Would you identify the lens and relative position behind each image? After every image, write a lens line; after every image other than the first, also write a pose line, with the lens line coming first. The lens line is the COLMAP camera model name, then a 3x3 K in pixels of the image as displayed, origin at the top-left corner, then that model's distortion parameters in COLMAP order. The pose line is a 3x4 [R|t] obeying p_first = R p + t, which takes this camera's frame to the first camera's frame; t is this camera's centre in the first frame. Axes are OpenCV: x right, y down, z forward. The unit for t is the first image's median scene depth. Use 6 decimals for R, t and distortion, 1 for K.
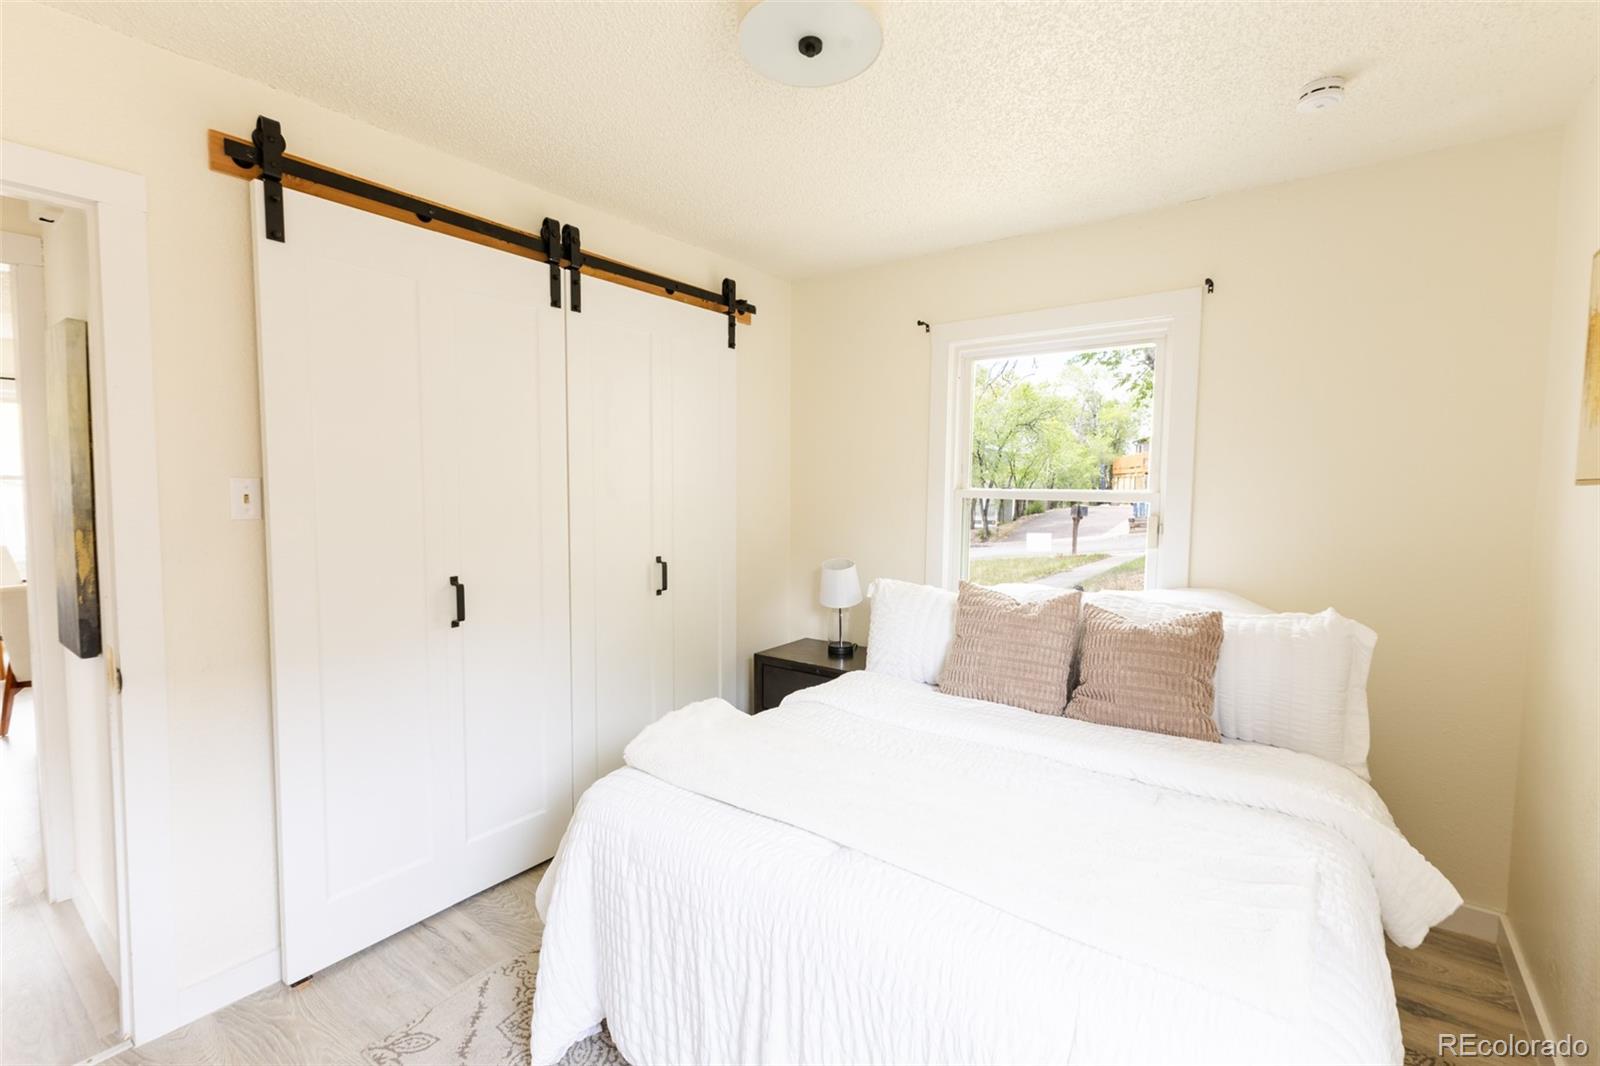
lens RADIAL K [[709.5, 0, 792.6], [0, 709.5, 531.3], [0, 0, 1]] dist [0.002144, -0.000090]
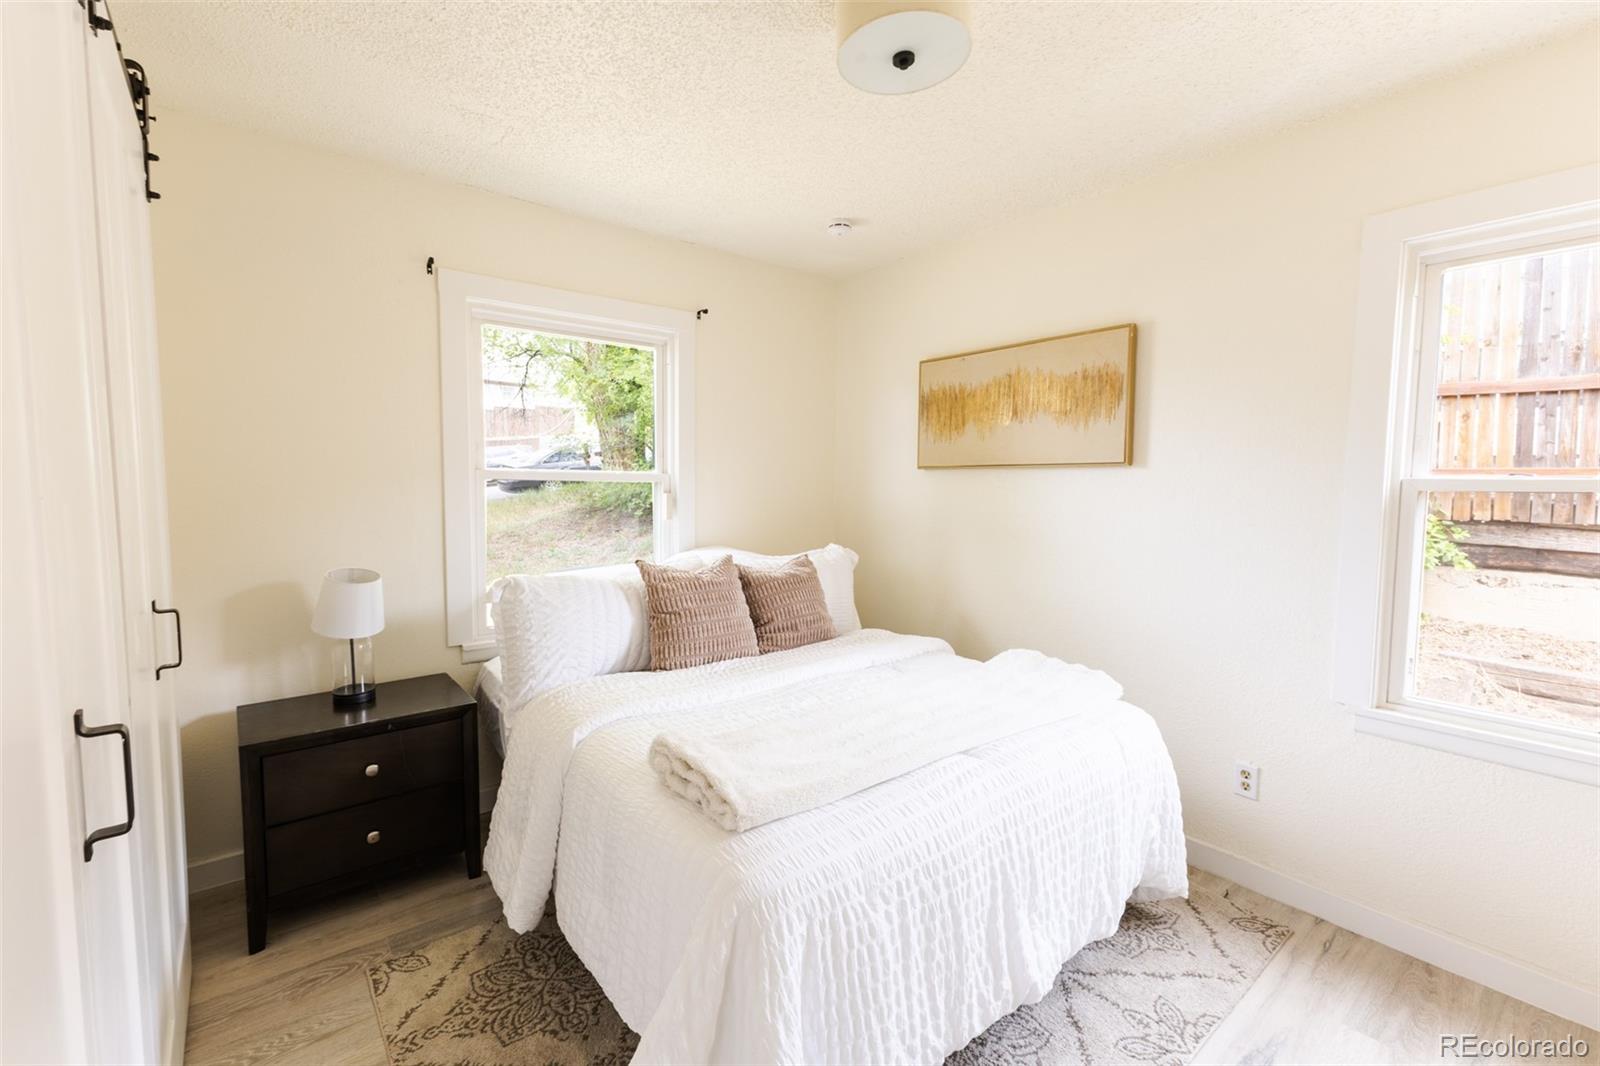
lens RADIAL K [[709.5, 0, 792.6], [0, 709.5, 531.3], [0, 0, 1]] dist [0.002144, -0.000090]
pose [[0.238241, -0.074658, 0.968332, -0.696455], [0.051619, 0.996605, 0.064138, -0.025435], [-0.969833, 0.034704, 0.241286, 0.568877]]
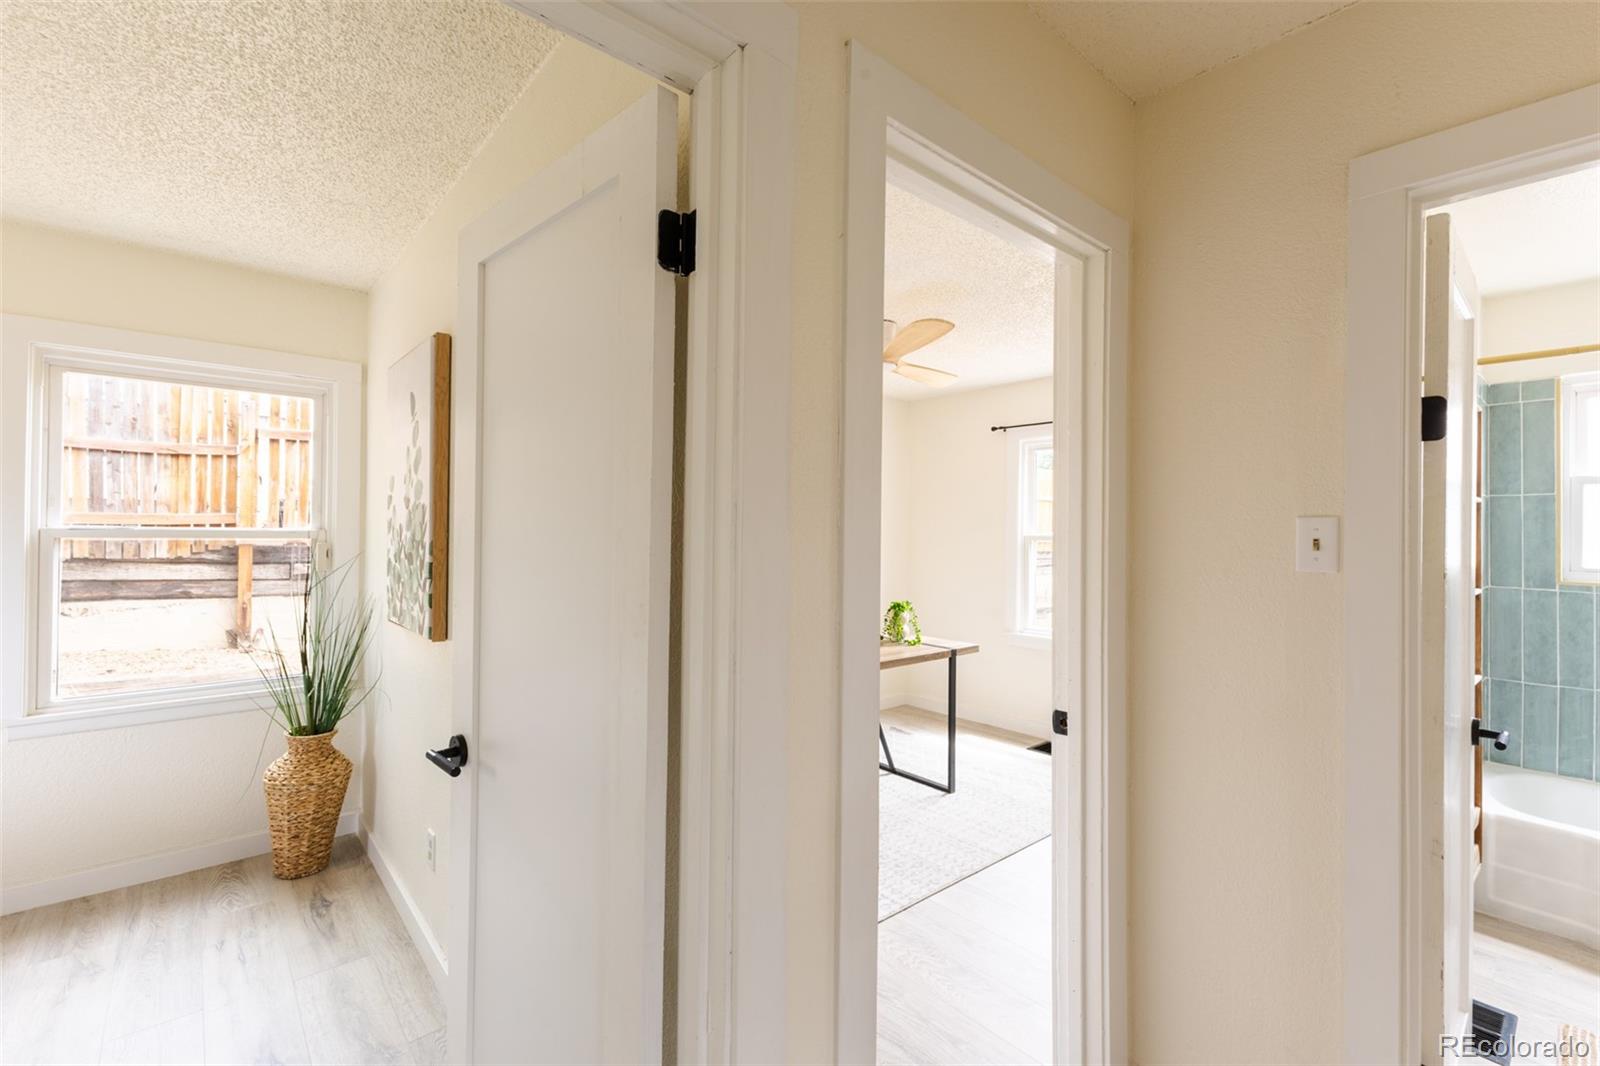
lens RADIAL K [[693.0, 0, 797.9], [0, 693.0, 525.1], [0, 0, 1]] dist [-0.000443, -0.000673]
pose [[-0.979235, -0.015931, 0.202100, -0.956071], [-0.005934, 0.998733, 0.049972, -0.052002], [-0.202640, 0.047735, -0.978089, 0.791911]]
